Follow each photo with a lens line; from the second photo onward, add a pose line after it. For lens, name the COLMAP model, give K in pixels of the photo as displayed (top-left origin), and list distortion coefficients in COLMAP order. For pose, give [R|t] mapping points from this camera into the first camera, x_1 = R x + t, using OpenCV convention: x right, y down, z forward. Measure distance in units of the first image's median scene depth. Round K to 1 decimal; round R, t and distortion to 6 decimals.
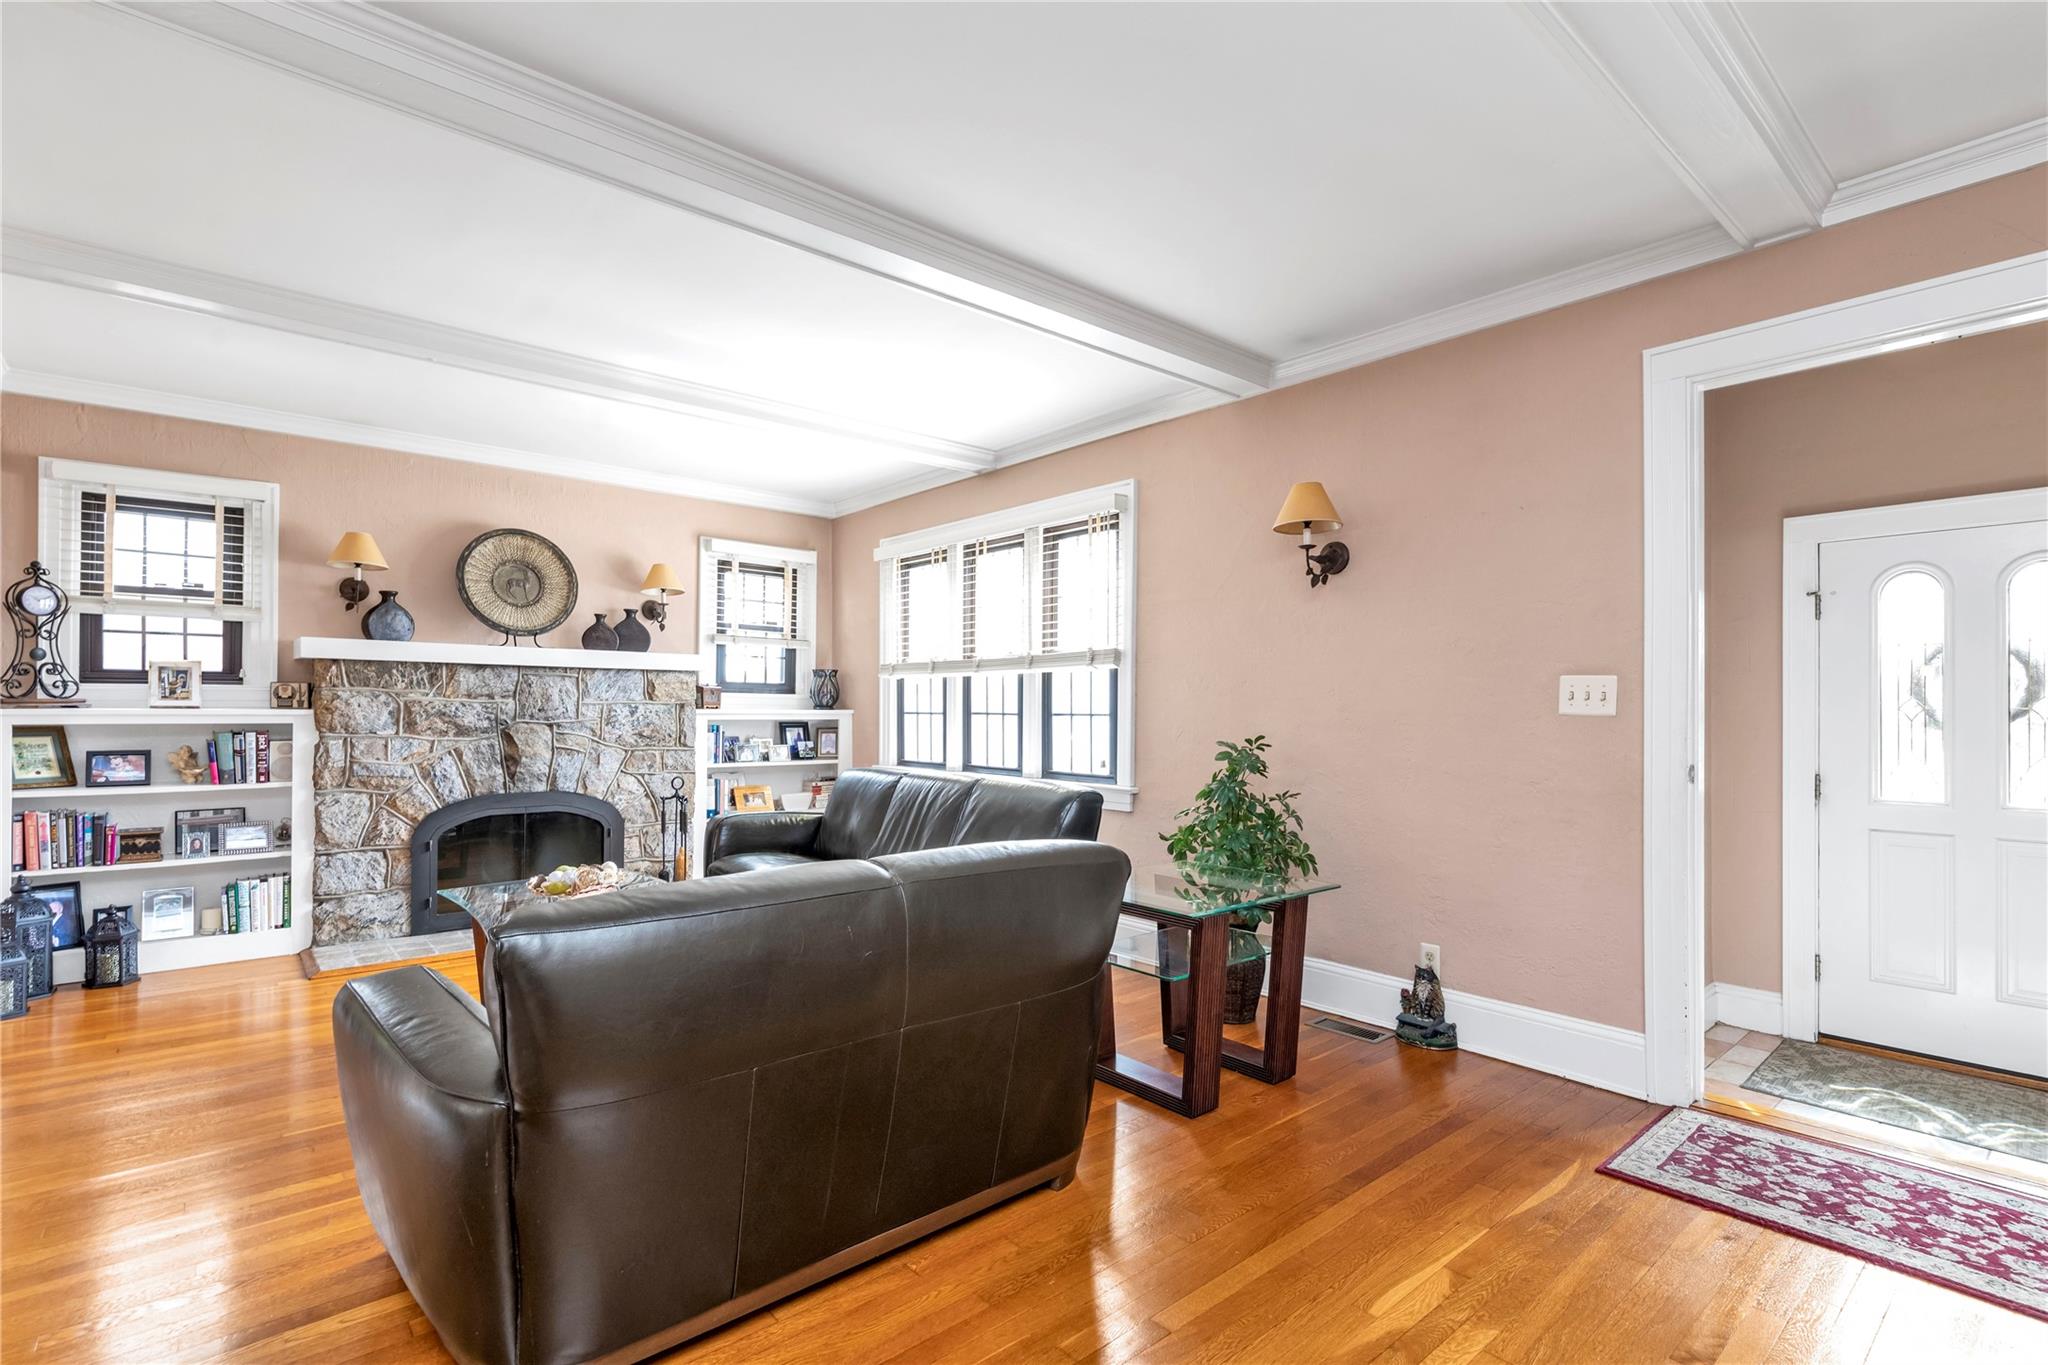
lens RADIAL K [[965.6, 0, 1023.6], [0, 965.6, 706.2], [0, 0, 1]] dist [-0.001566, -0.000088]
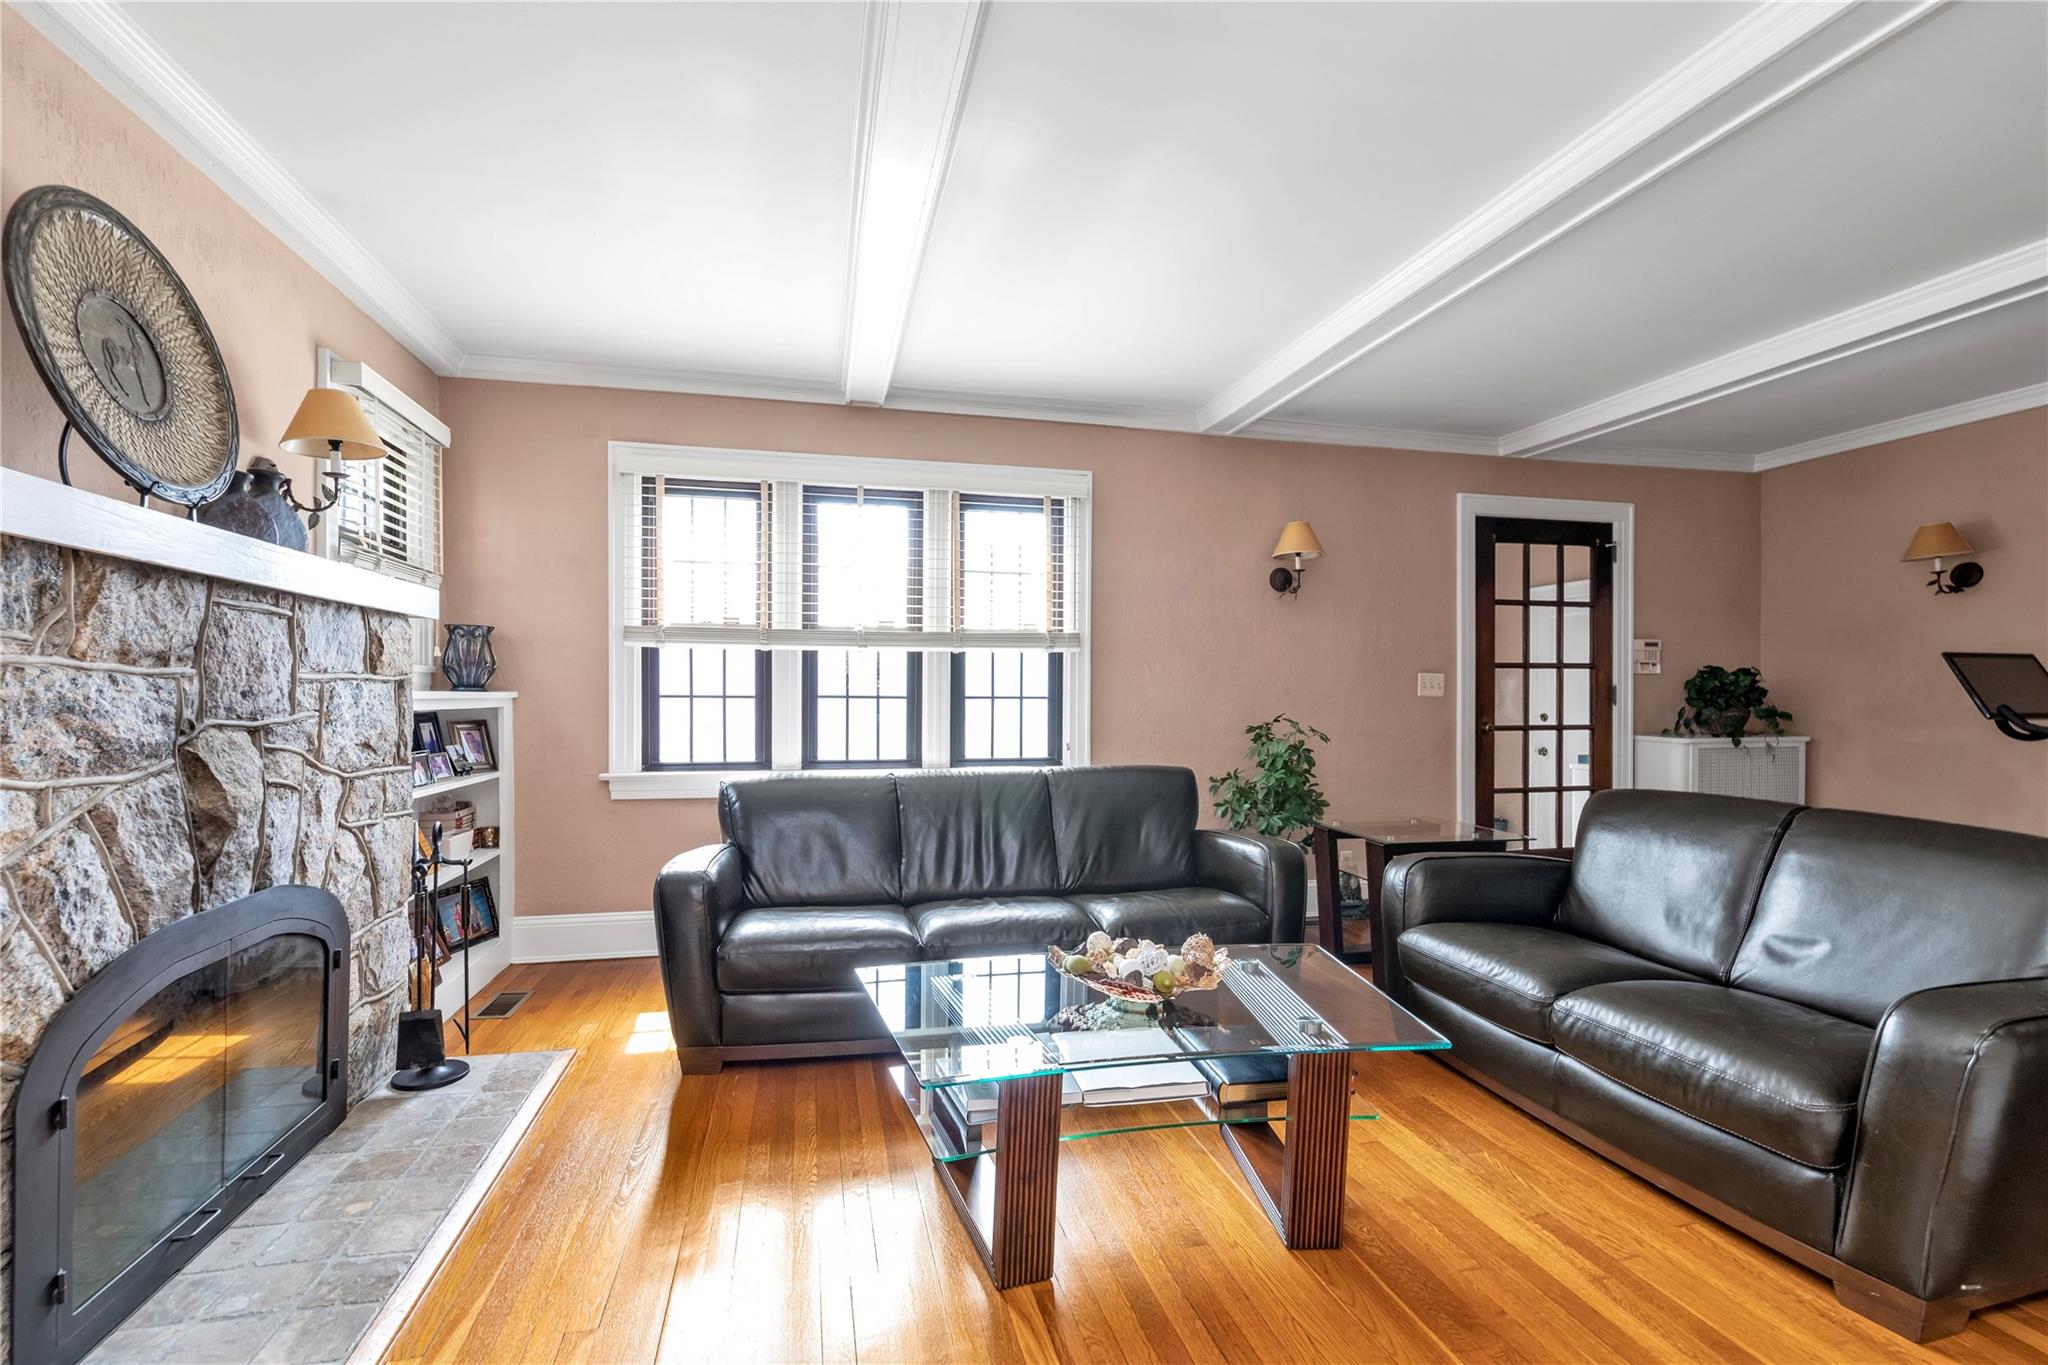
lens RADIAL K [[900.2, 0, 1014.8], [0, 900.2, 689.4], [0, 0, 1]] dist [0.001108, 0.000056]
pose [[0.464895, 0.002058, 0.885363, -0.705807], [-0.005491, 0.999985, 0.000559, -0.000051], [-0.885349, -0.005122, 0.464900, 0.555594]]
